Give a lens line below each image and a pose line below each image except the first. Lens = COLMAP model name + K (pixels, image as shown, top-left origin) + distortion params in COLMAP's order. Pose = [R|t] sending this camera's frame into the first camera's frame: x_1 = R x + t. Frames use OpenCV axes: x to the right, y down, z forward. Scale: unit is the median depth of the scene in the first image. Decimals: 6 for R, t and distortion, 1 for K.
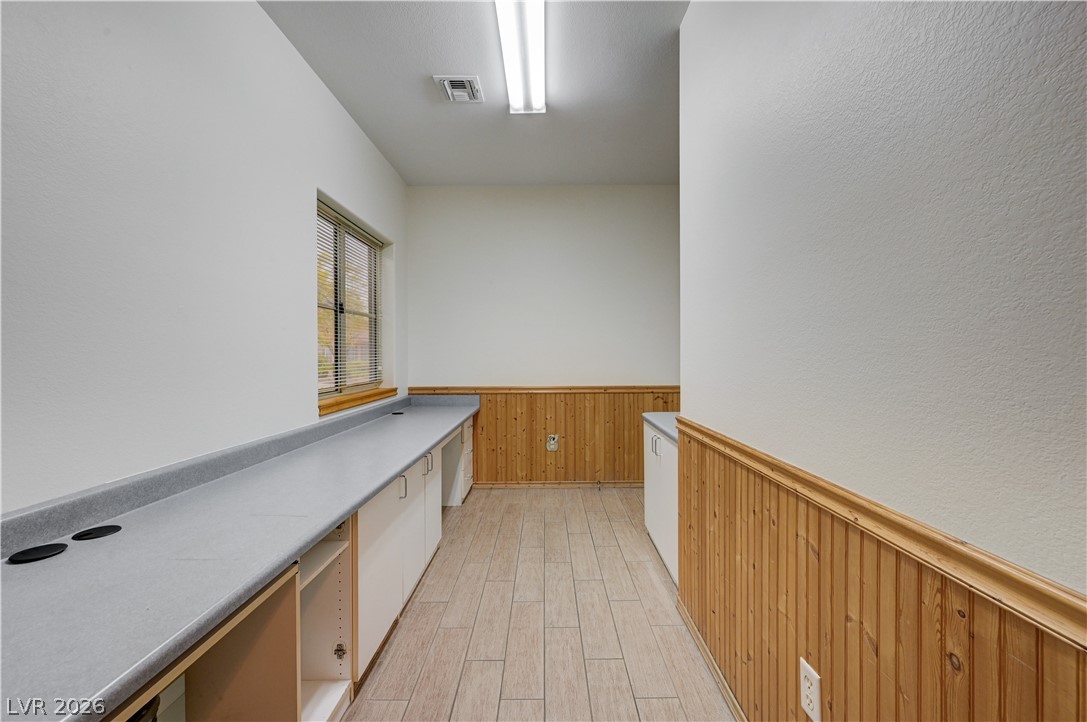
lens RADIAL K [[426.9, 0, 546.6], [0, 426.9, 368.5], [0, 0, 1]] dist [-0.001271, 0.000378]
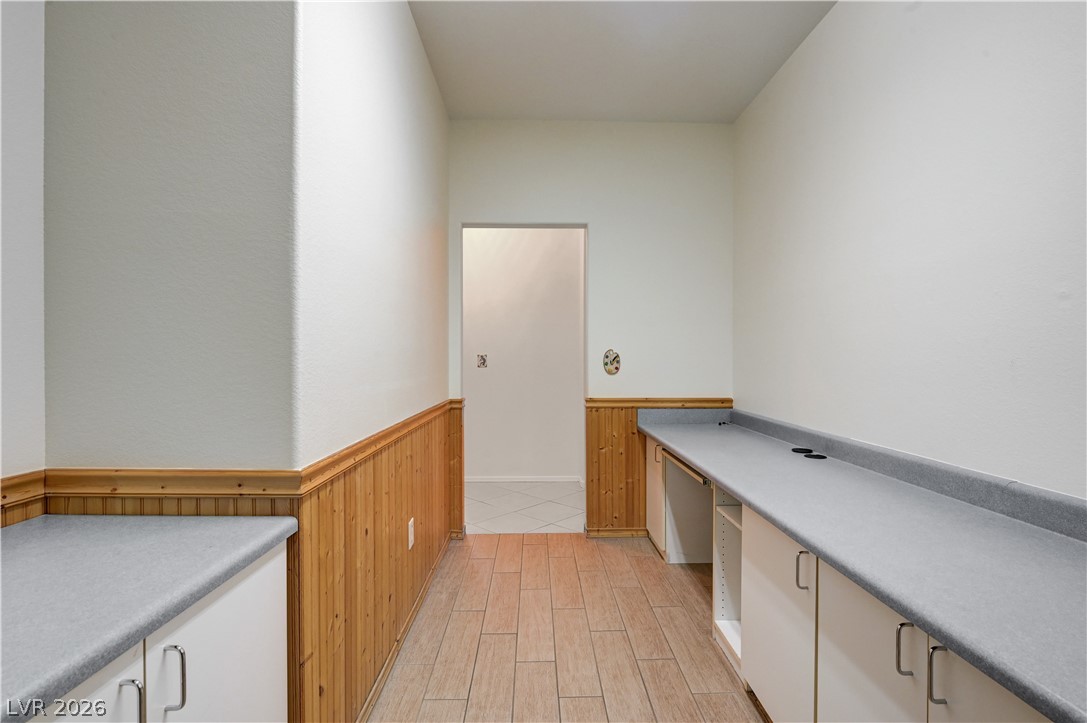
lens RADIAL K [[493.9, 0, 543.5], [0, 493.9, 361.5], [0, 0, 1]] dist [-0.013530, 0.000776]
pose [[-0.999581, 0.005624, -0.028382, 0.055749], [0.004574, 0.999307, 0.036932, -0.050071], [0.028570, 0.036787, -0.998915, 2.001978]]
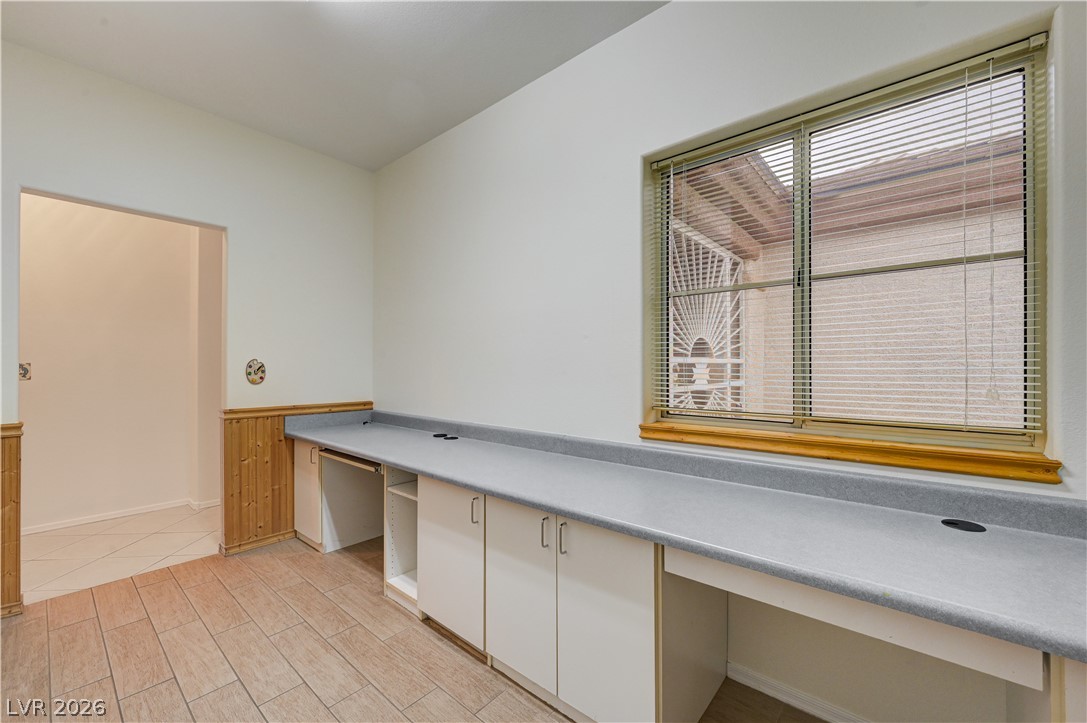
lens RADIAL K [[426.9, 0, 546.6], [0, 426.9, 369.0], [0, 0, 1]] dist [-0.001271, 0.000378]
pose [[-0.650105, 0.008740, -0.759794, 0.290002], [-0.019847, 0.999397, 0.028478, -0.056641], [0.759585, 0.033593, -0.649540, 2.023495]]
